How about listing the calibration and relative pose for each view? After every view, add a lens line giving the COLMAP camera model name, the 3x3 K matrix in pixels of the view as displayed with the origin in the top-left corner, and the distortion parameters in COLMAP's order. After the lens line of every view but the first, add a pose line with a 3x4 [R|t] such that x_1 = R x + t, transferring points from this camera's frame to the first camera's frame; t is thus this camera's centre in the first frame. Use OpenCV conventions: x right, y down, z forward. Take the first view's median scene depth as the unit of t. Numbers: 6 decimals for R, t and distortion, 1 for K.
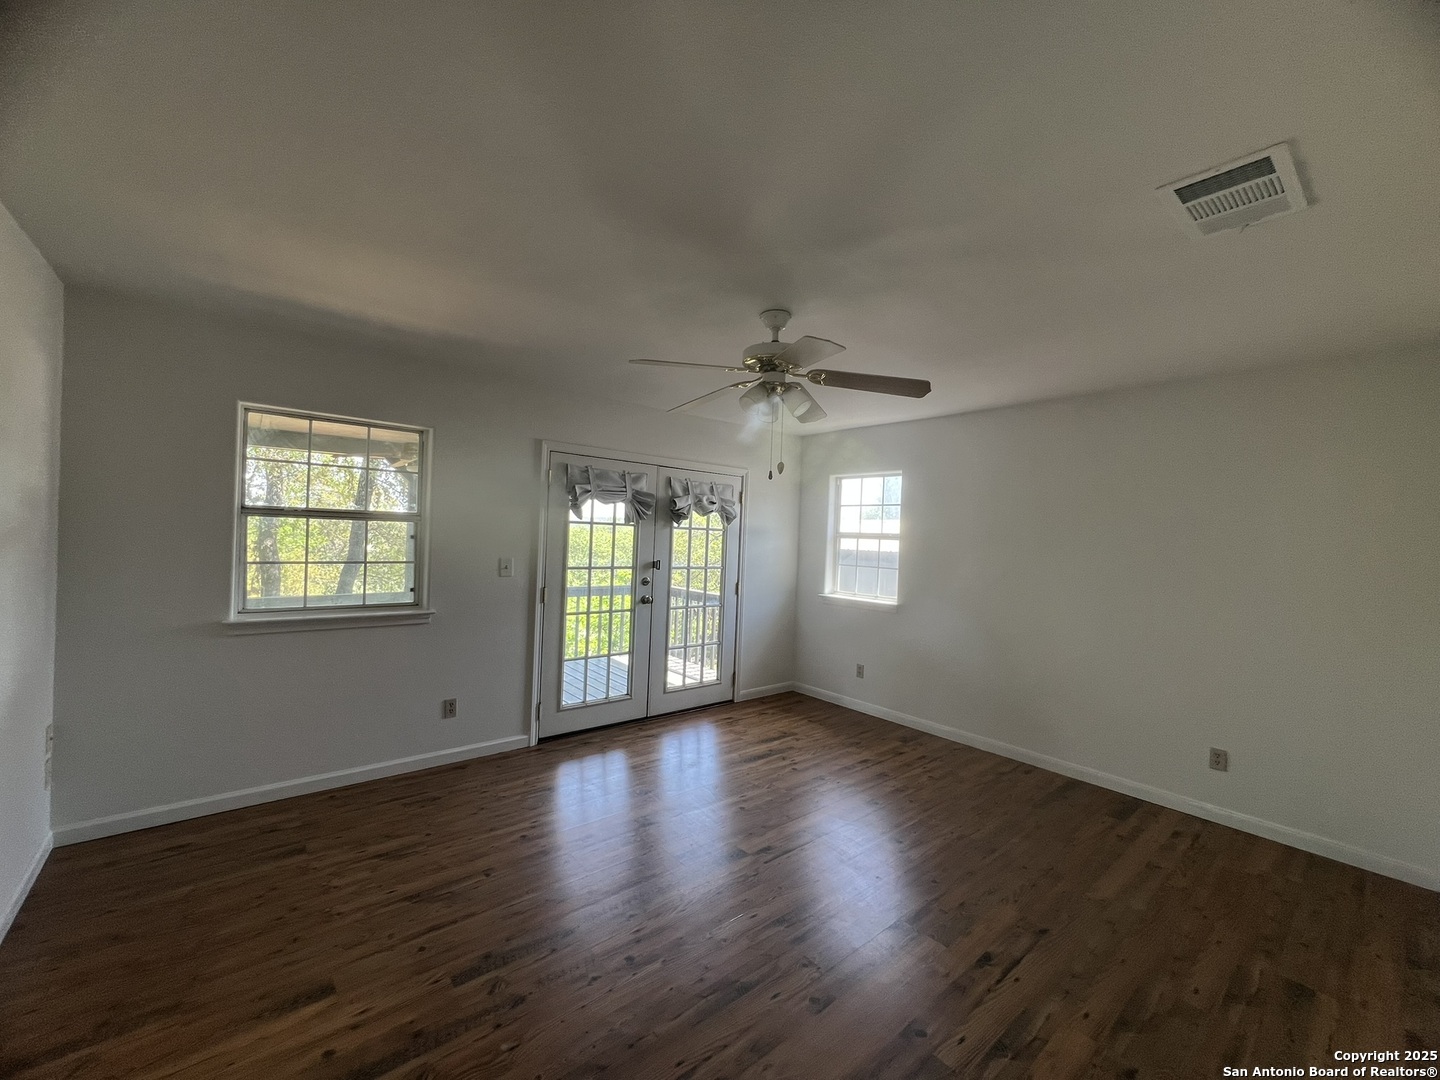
lens RADIAL K [[575.7, 0, 715.1], [0, 575.7, 543.9], [0, 0, 1]] dist [0.000089, 0.000139]
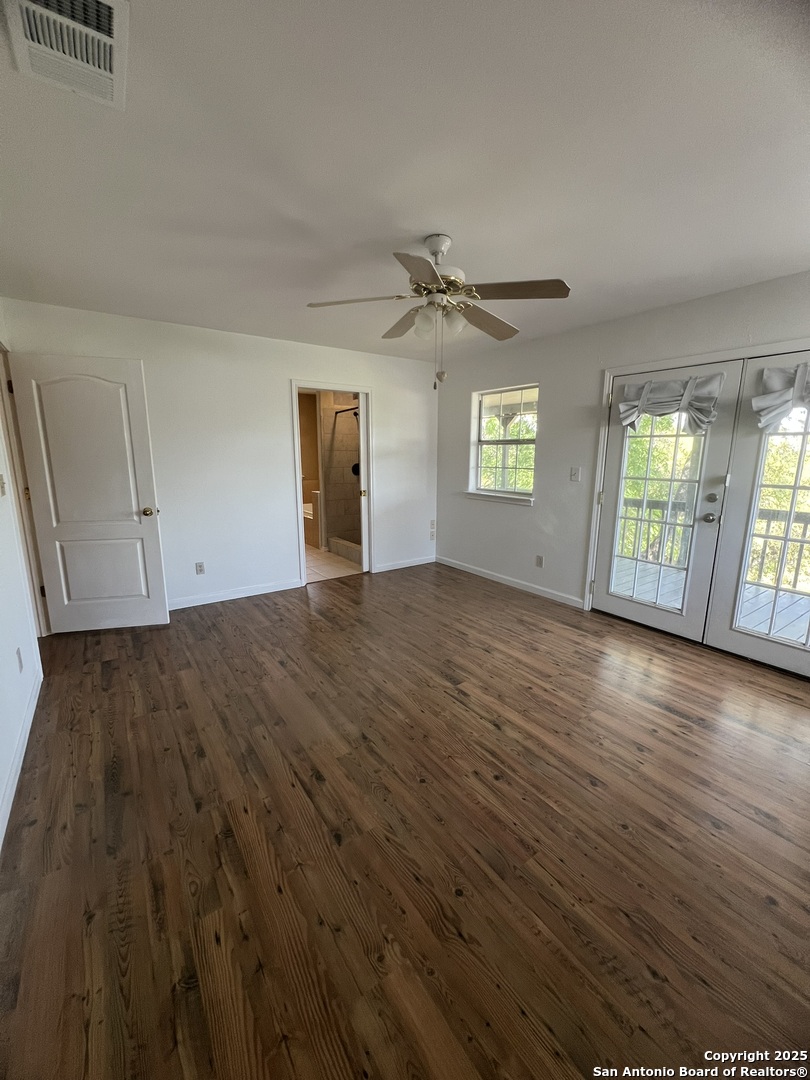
lens RADIAL K [[431.8, 0, 407.6], [0, 431.8, 538.8], [0, 0, 1]] dist [0.000089, 0.000139]
pose [[-0.079996, 0.157392, -0.984291, 0.678383], [-0.022495, 0.986919, 0.159641, 0.035735], [0.996541, 0.034912, -0.075409, 0.656163]]
